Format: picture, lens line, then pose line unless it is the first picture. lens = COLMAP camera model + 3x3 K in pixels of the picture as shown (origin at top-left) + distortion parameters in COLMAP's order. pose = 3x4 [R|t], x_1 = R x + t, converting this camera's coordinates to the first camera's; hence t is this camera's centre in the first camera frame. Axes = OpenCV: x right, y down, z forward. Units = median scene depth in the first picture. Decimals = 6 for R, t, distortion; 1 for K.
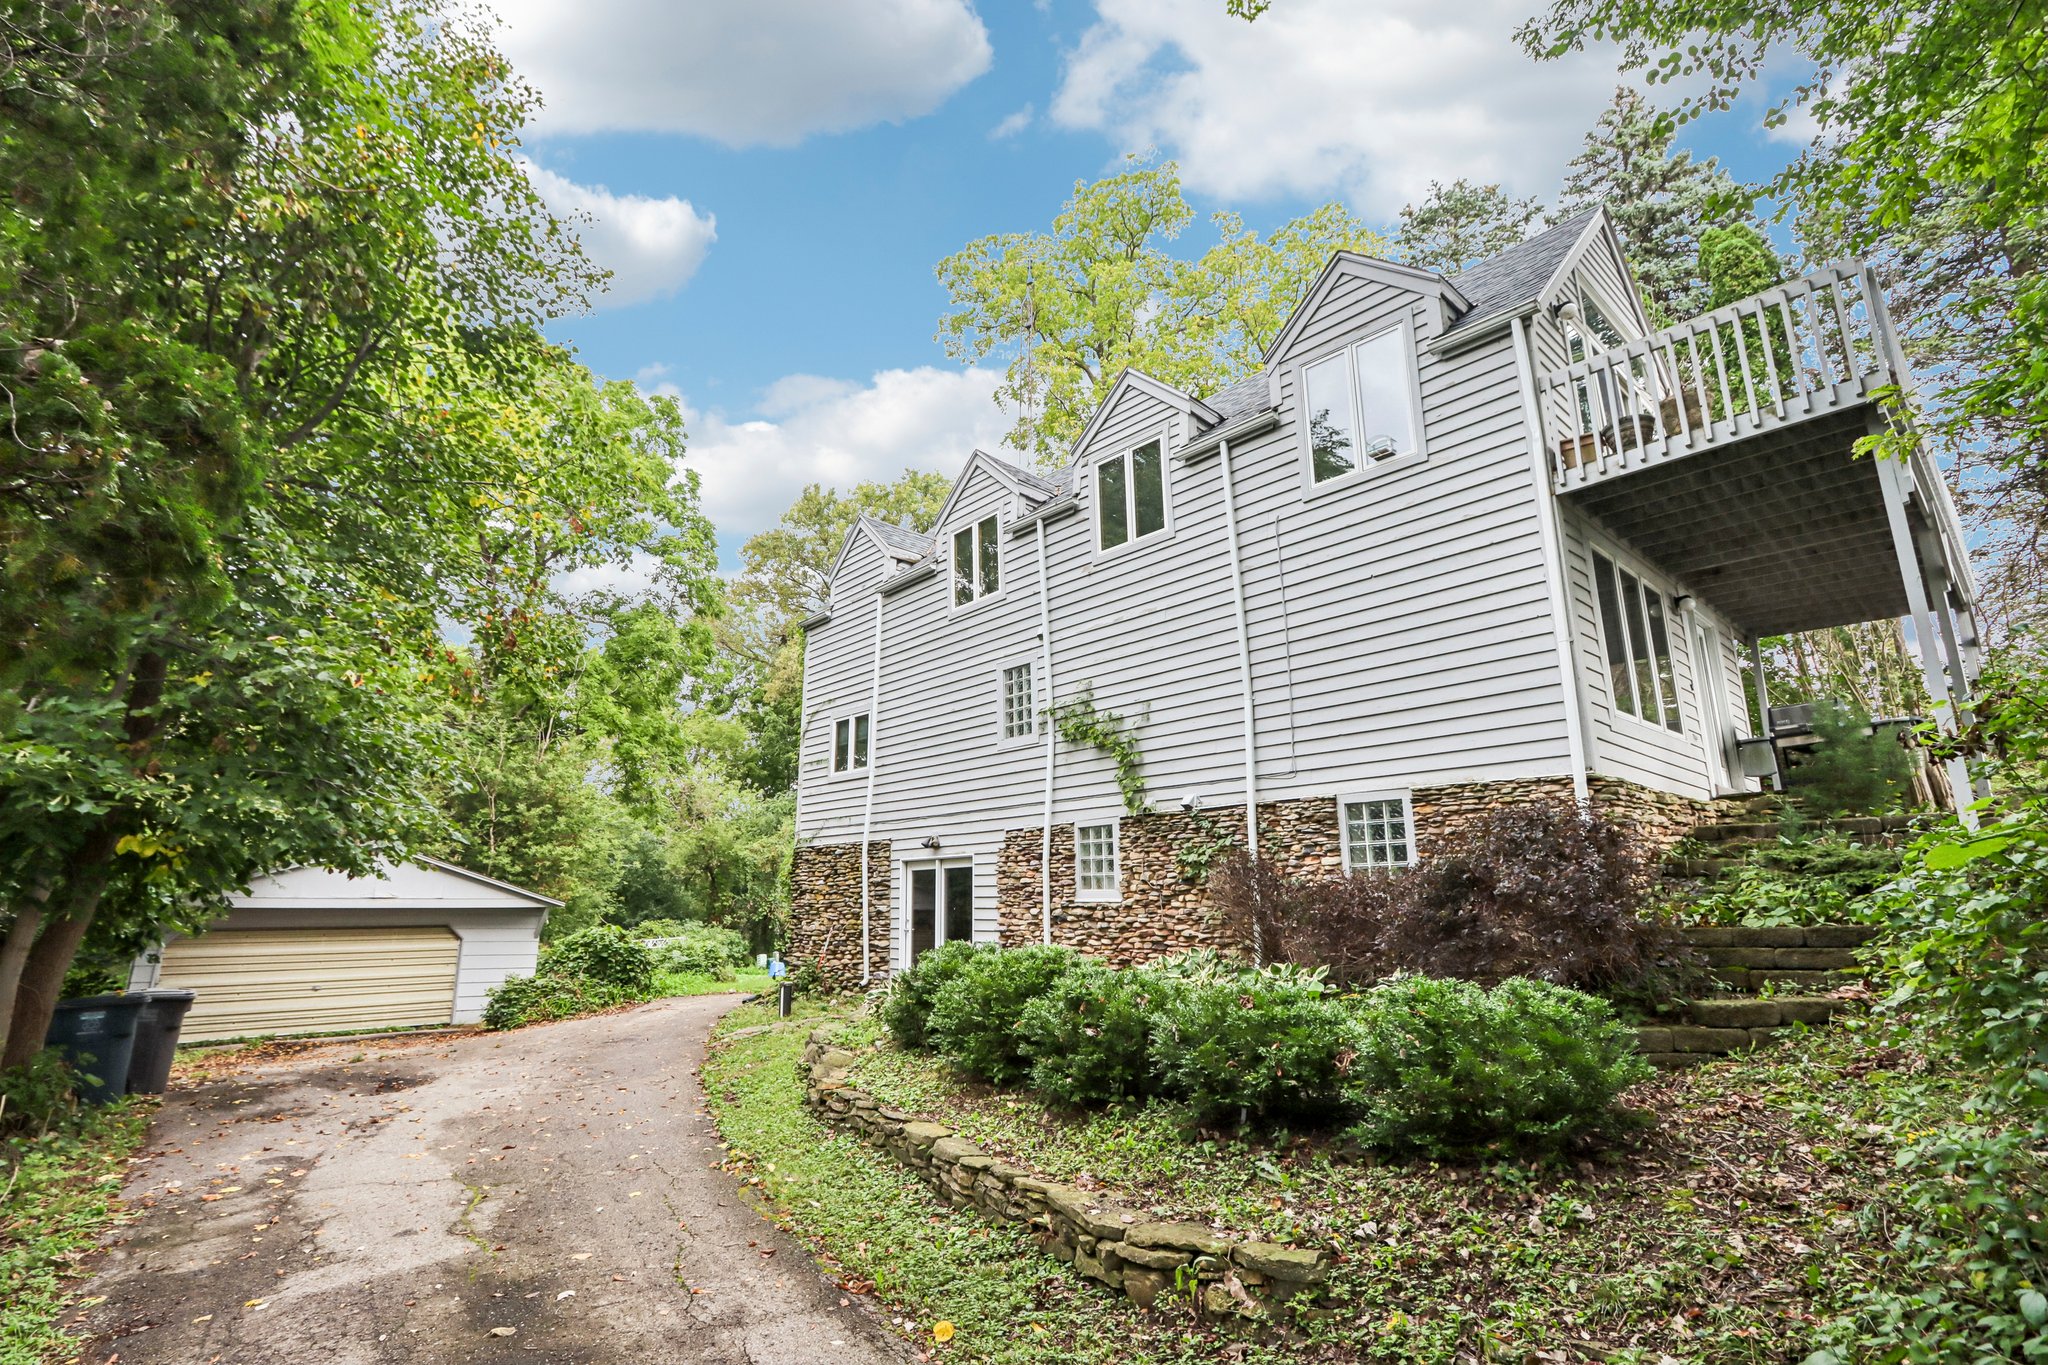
lens RADIAL K [[969.1, 0, 1009.7], [0, 969.1, 682.4], [0, 0, 1]] dist [-0.001026, -0.000036]
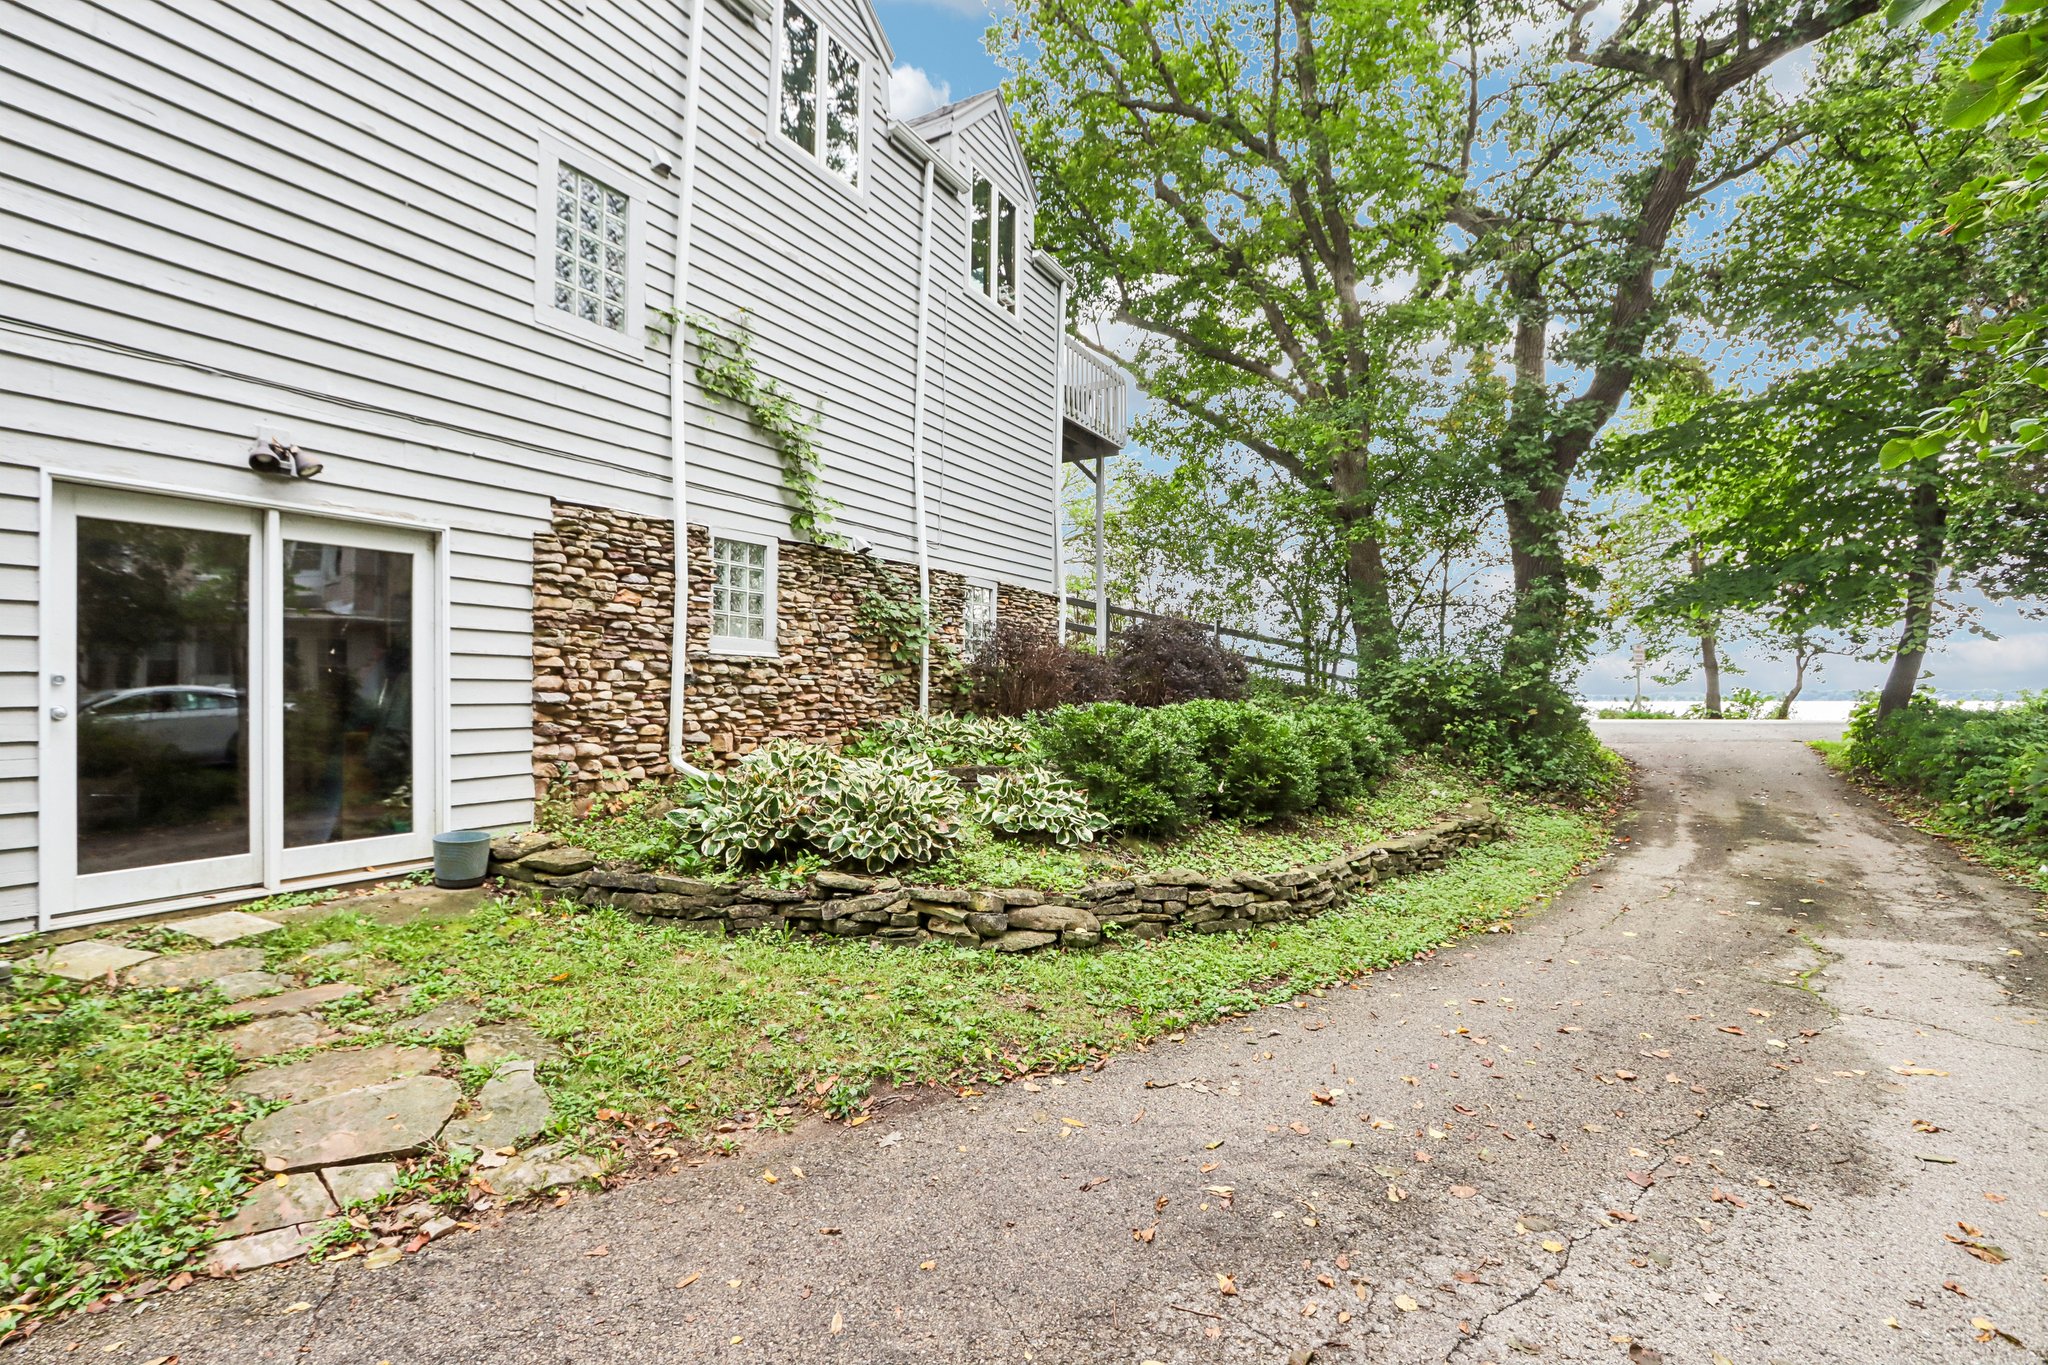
lens RADIAL K [[969.1, 0, 1009.7], [0, 969.1, 682.4], [0, 0, 1]] dist [-0.001026, -0.000036]
pose [[-0.319486, 0.013463, 0.947495, -0.604369], [-0.217378, 0.972192, -0.087112, 0.265439], [-0.922321, -0.233796, -0.307675, 1.042727]]
